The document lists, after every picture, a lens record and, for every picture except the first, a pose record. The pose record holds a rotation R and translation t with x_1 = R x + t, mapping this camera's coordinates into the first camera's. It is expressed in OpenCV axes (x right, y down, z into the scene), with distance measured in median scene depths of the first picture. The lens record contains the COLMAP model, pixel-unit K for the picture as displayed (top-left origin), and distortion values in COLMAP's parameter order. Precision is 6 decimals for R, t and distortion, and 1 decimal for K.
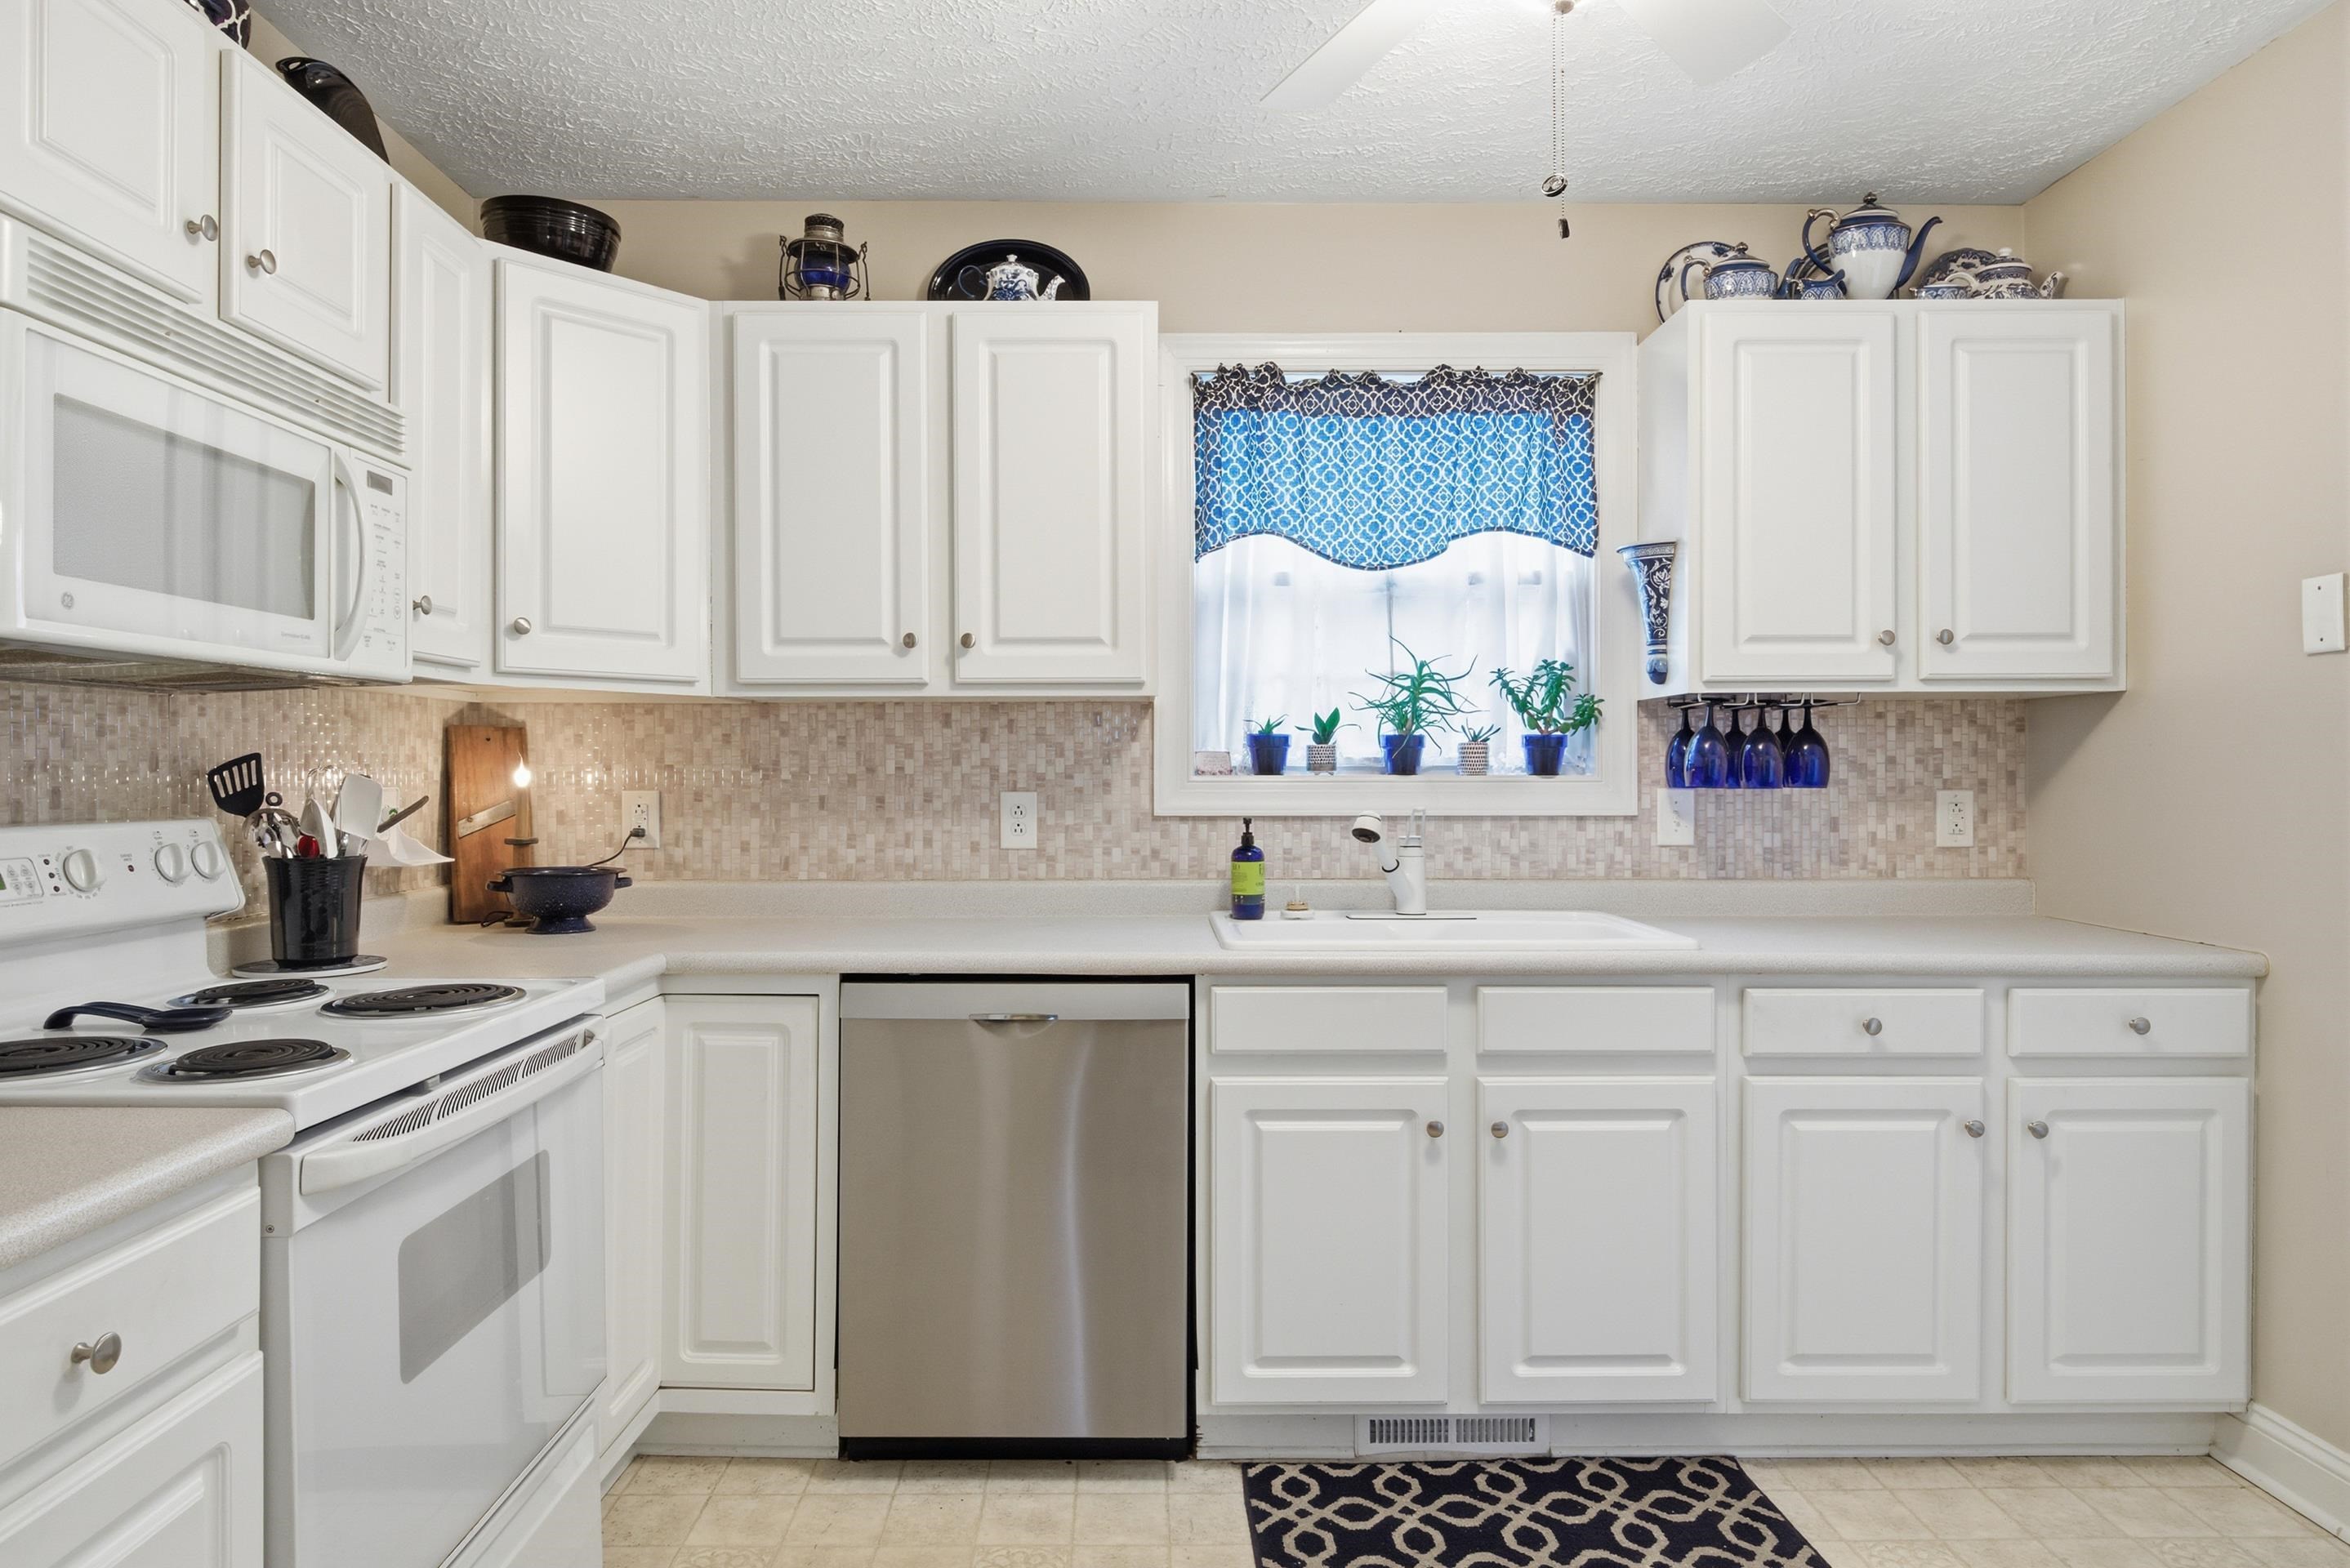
lens RADIAL K [[1359.0, 0, 1142.1], [0, 1359.0, 782.5], [0, 0, 1]] dist [0.004673, -0.013363]
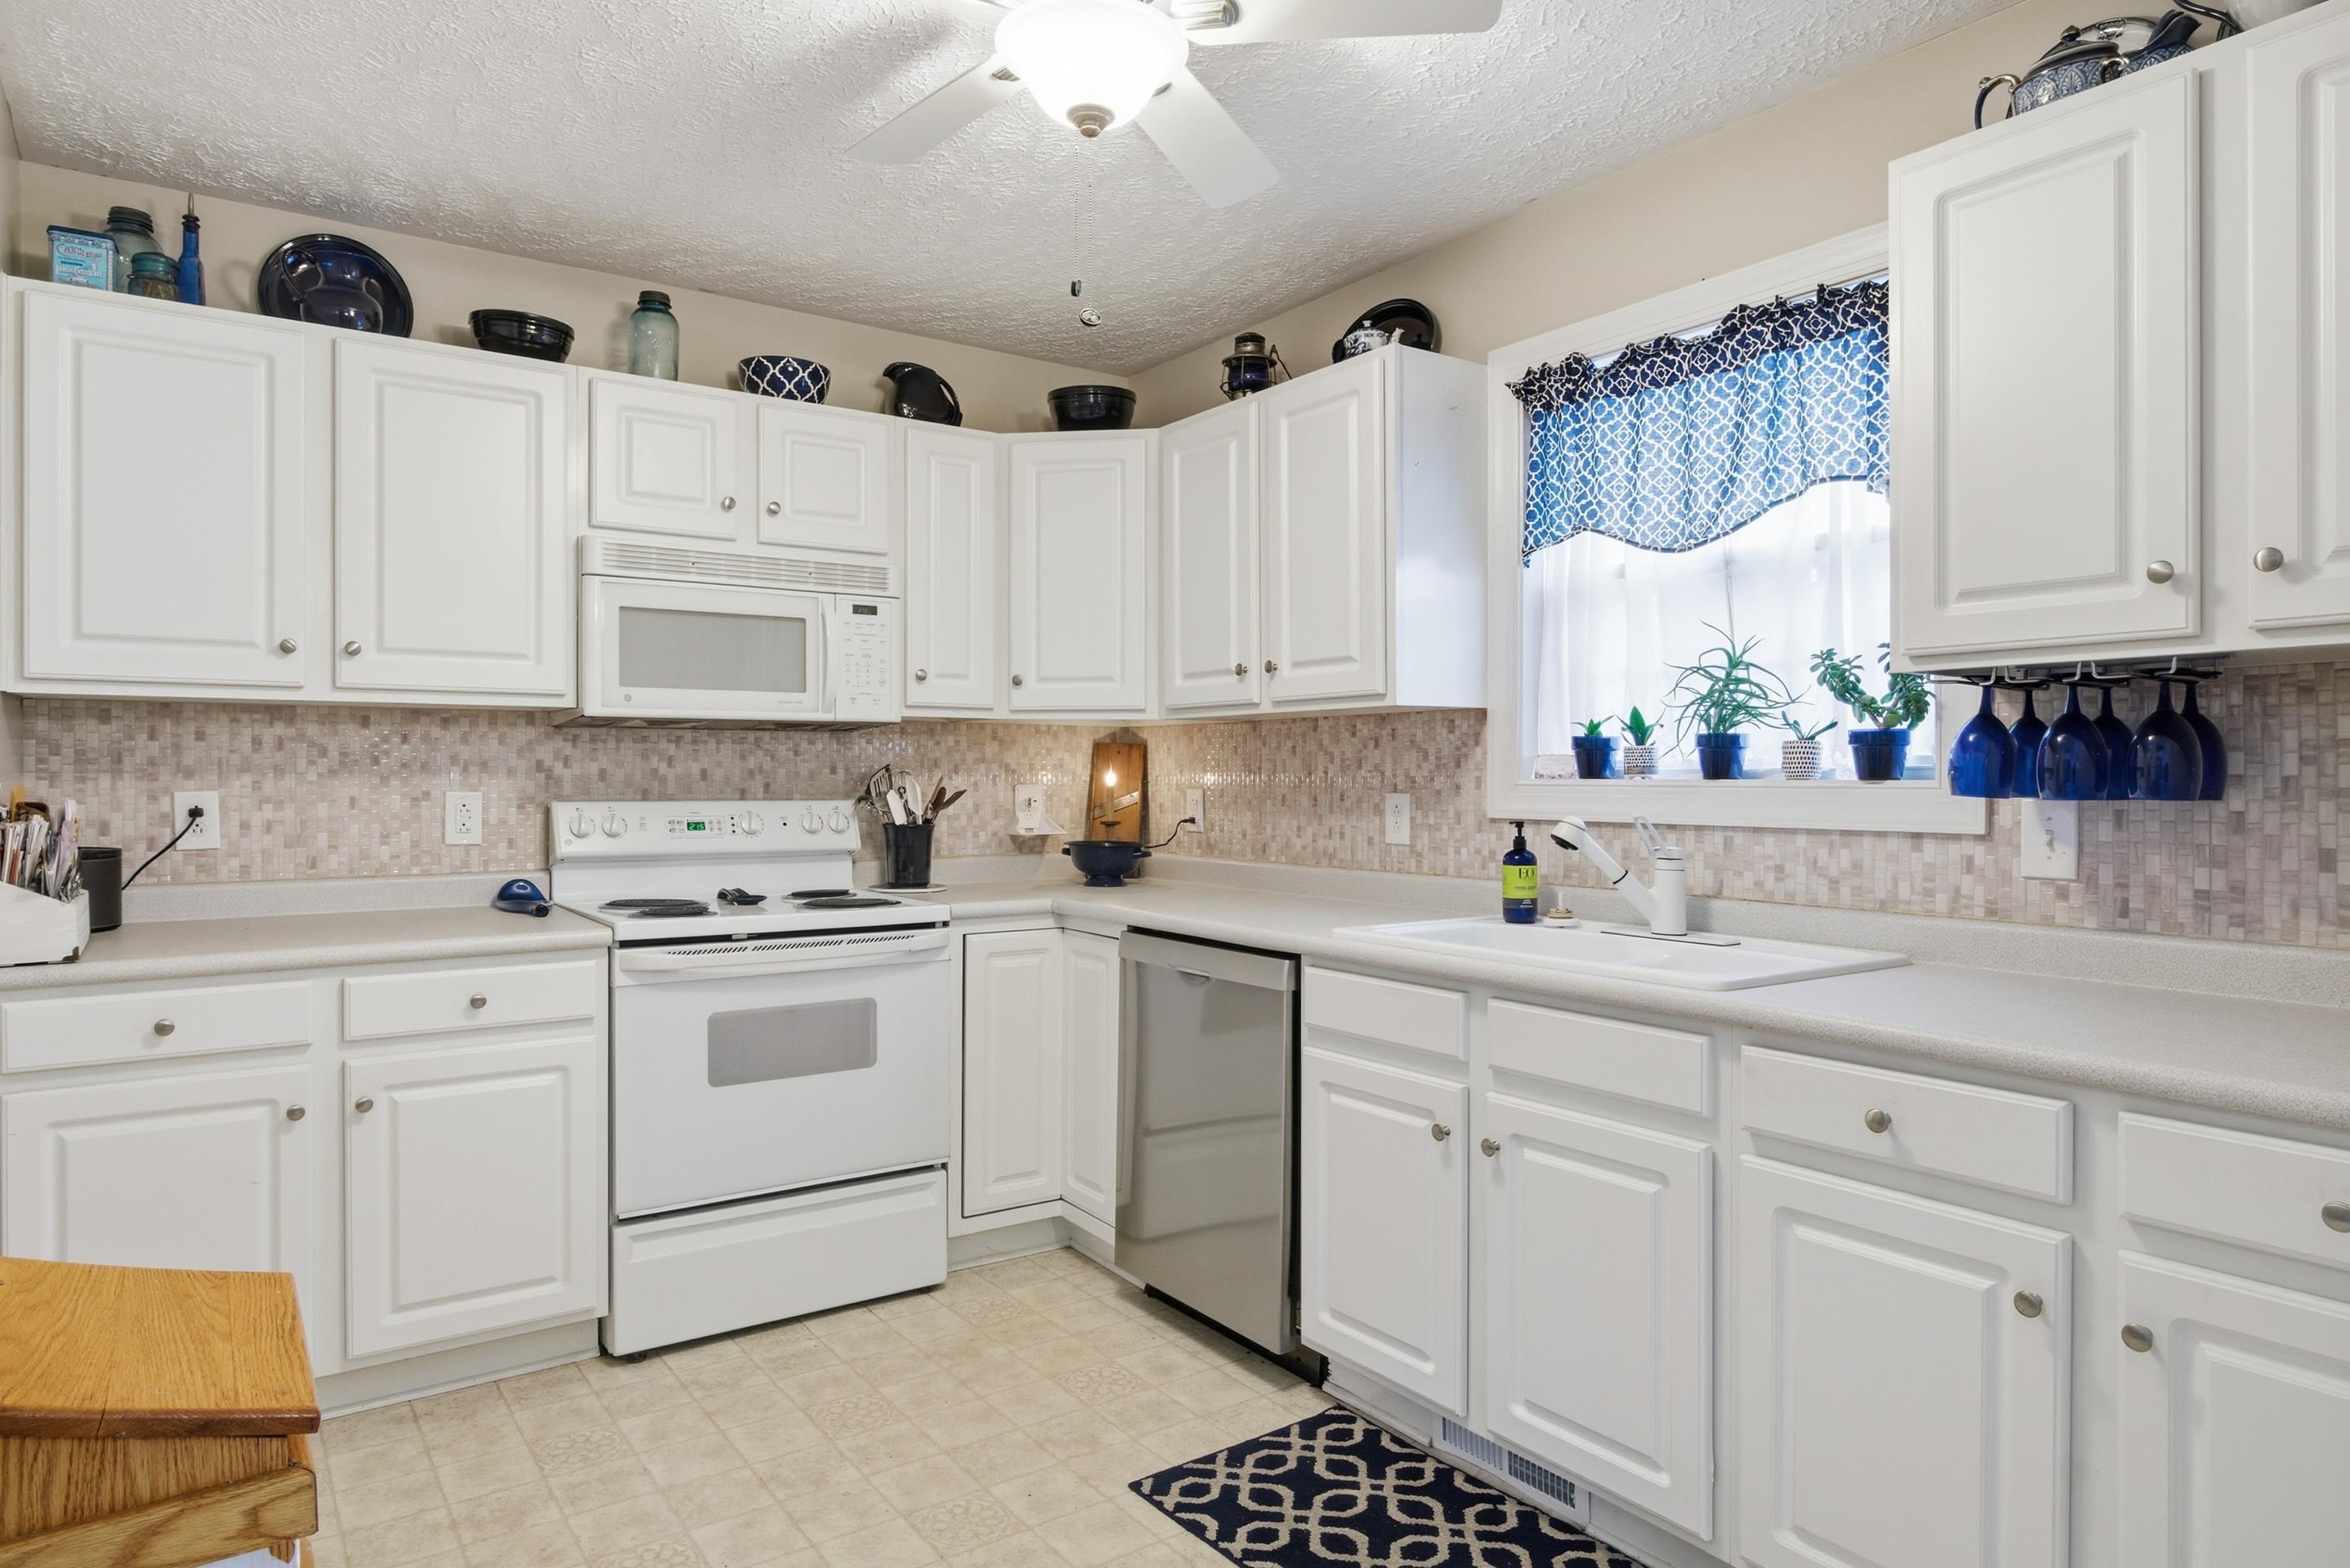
lens RADIAL K [[1359.0, 0, 1142.1], [0, 1359.0, 782.5], [0, 0, 1]] dist [0.004673, -0.013363]
pose [[0.568307, 0.005362, -0.822799, 0.711469], [-0.007918, 0.999968, 0.001047, -0.001375], [0.822778, 0.005920, 0.568331, 0.195312]]
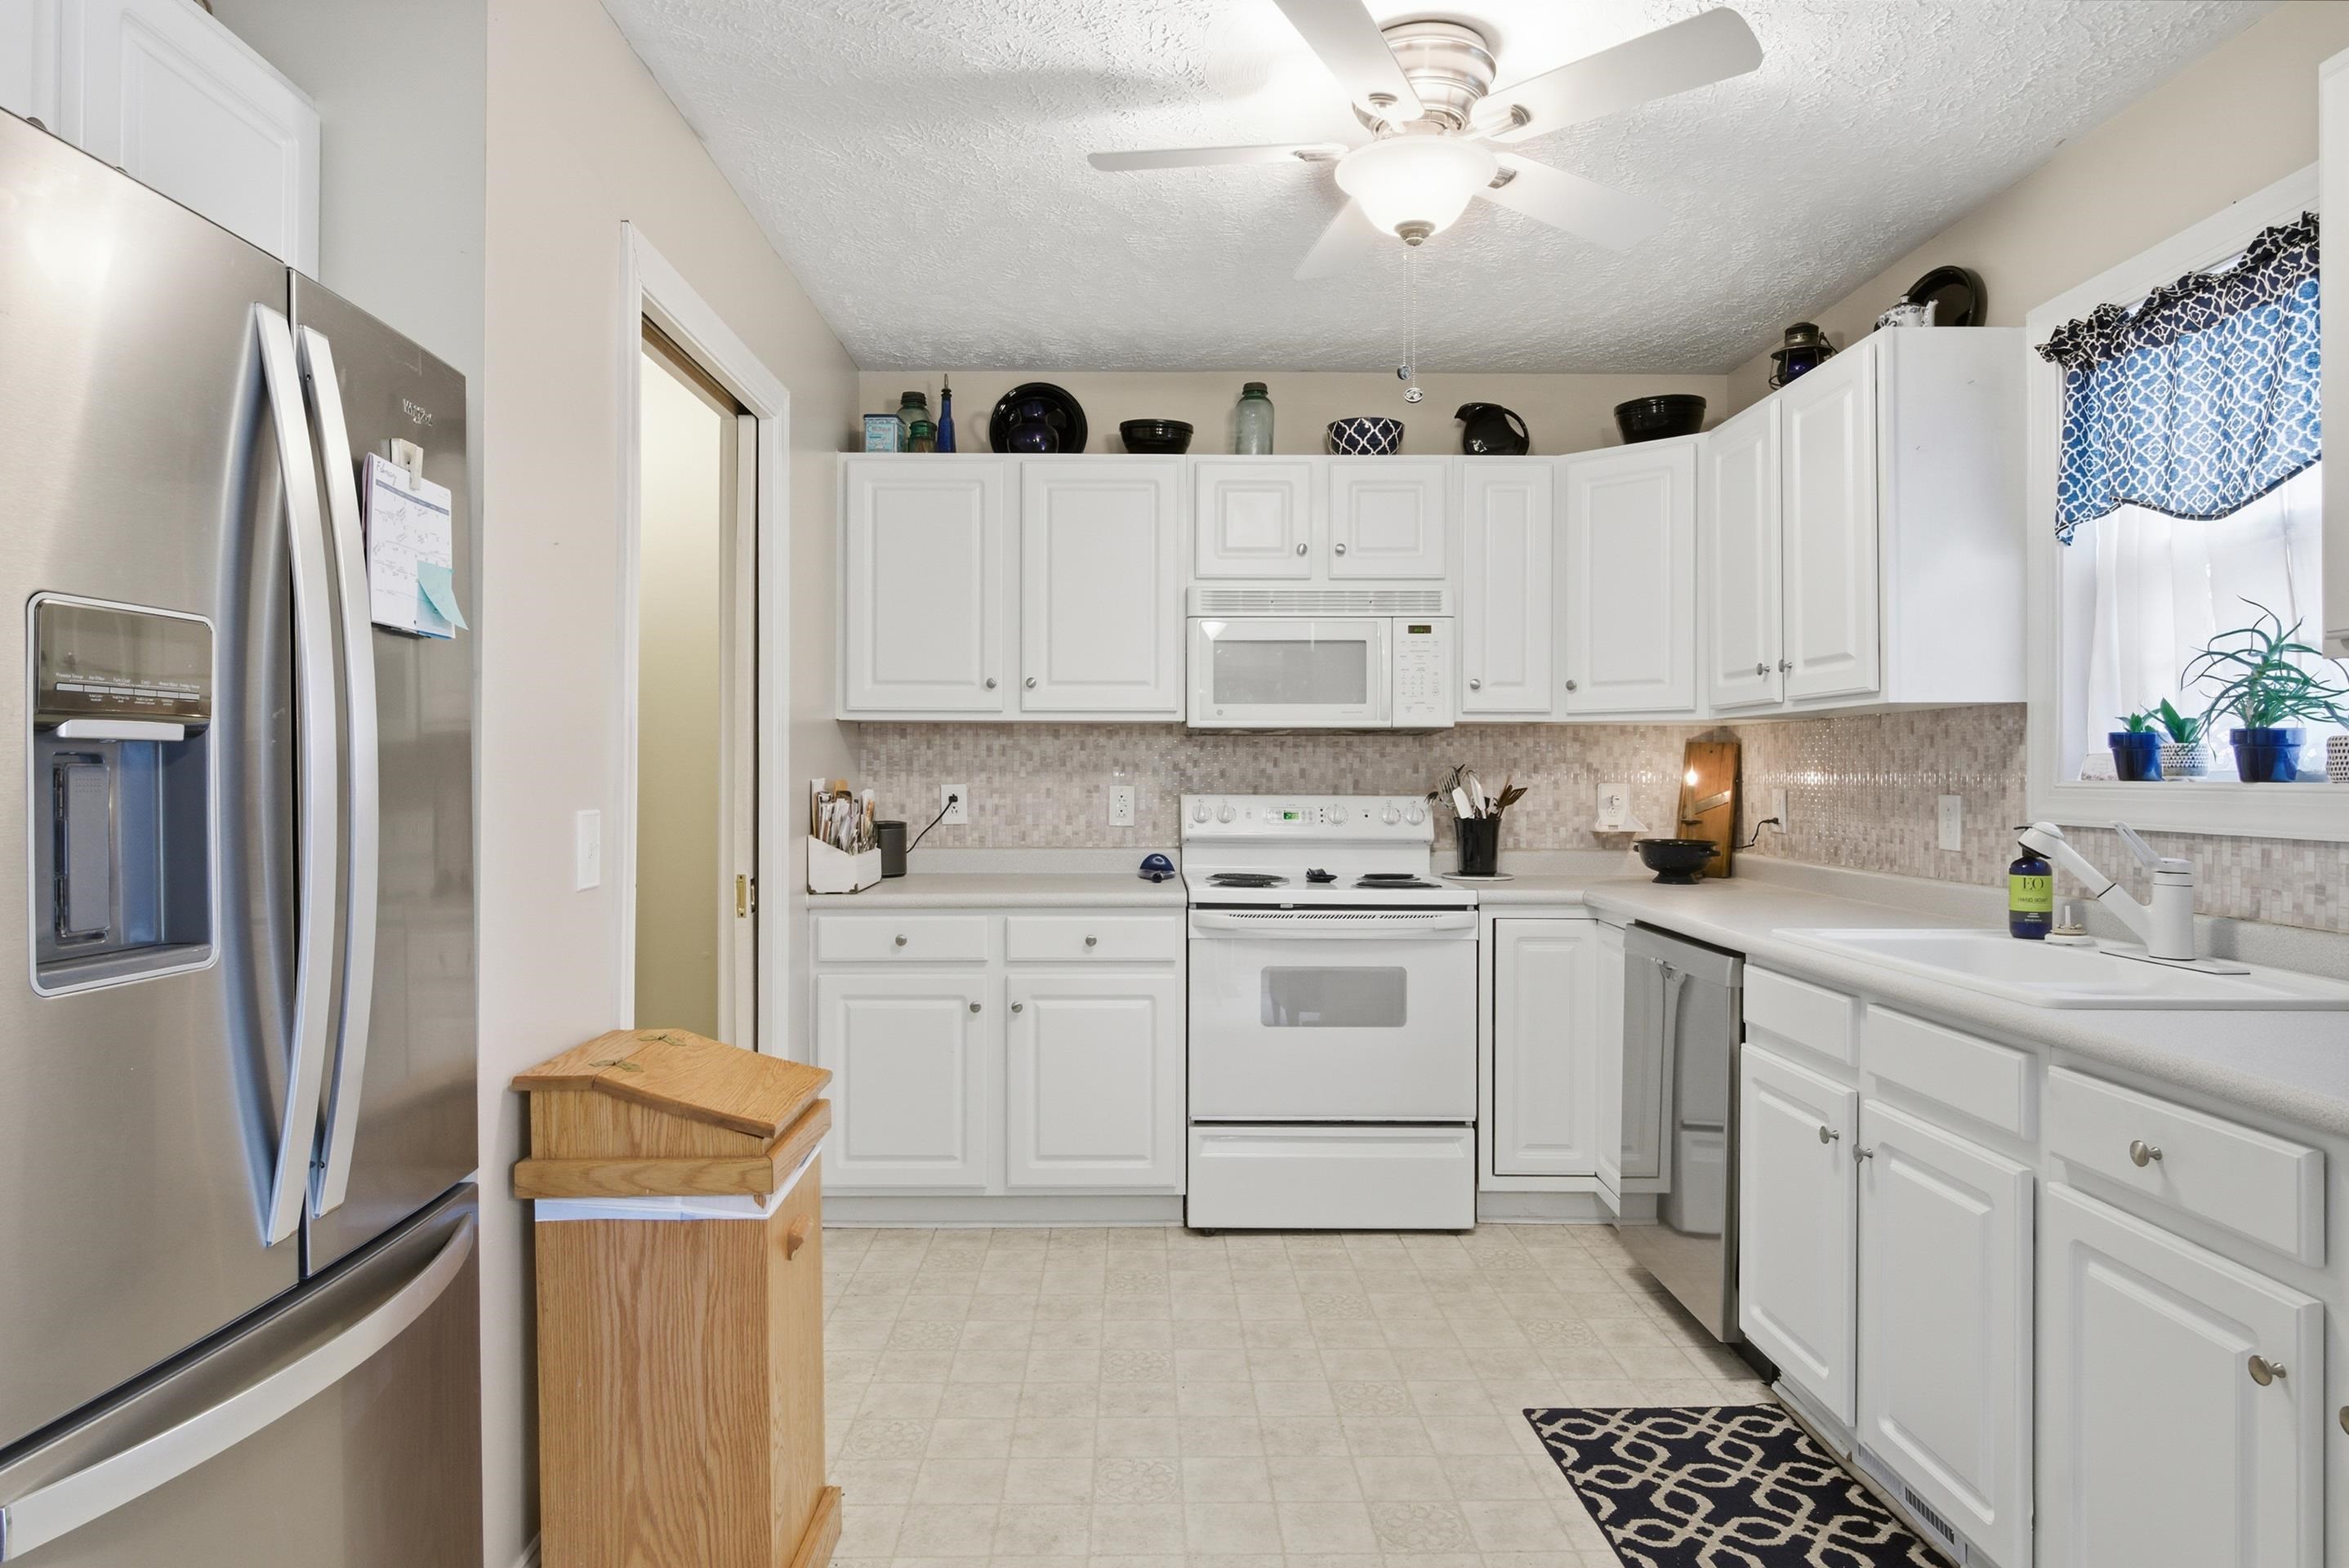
lens RADIAL K [[1354.9, 0, 1160.9], [0, 1354.9, 767.6], [0, 0, 1]] dist [0.002989, -0.013504]
pose [[0.015705, -0.001849, -0.999875, 0.936137], [-0.010765, 0.999940, -0.002018, -0.005522], [0.999819, 0.010795, 0.015684, 0.385656]]
